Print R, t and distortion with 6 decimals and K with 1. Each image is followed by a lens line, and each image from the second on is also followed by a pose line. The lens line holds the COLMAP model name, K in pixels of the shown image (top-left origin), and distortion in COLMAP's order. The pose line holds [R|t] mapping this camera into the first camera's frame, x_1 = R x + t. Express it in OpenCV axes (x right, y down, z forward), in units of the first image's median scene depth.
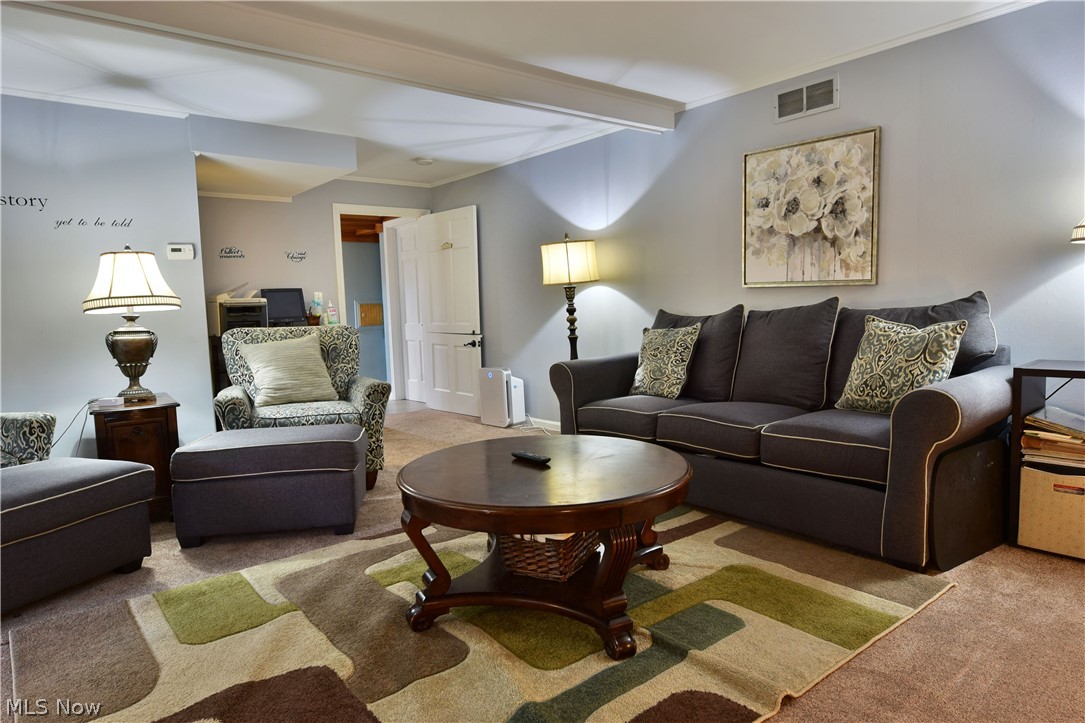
lens RADIAL K [[672.6, 0, 545.6], [0, 672.6, 362.7], [0, 0, 1]] dist [-0.014243, -0.006704]
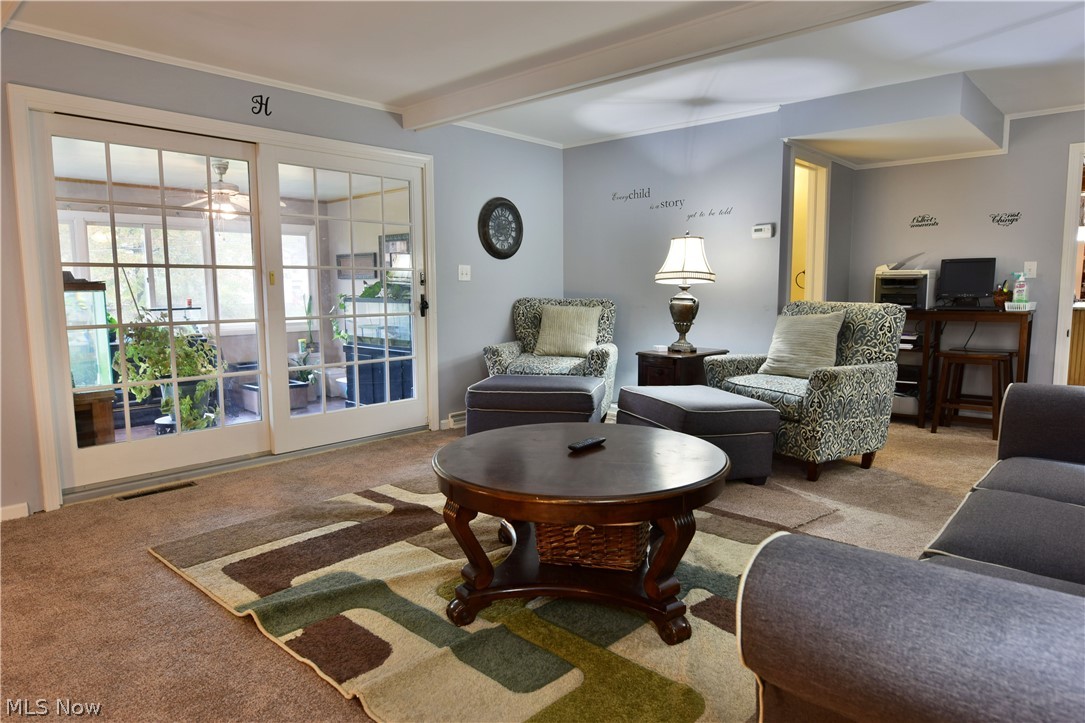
lens RADIAL K [[672.6, 0, 545.7], [0, 672.6, 362.3], [0, 0, 1]] dist [-0.014243, -0.006704]
pose [[0.126430, 0.143366, -0.981561, 0.632130], [-0.083934, 0.987499, 0.133423, -0.072768], [0.988418, 0.065517, 0.136883, 0.537760]]
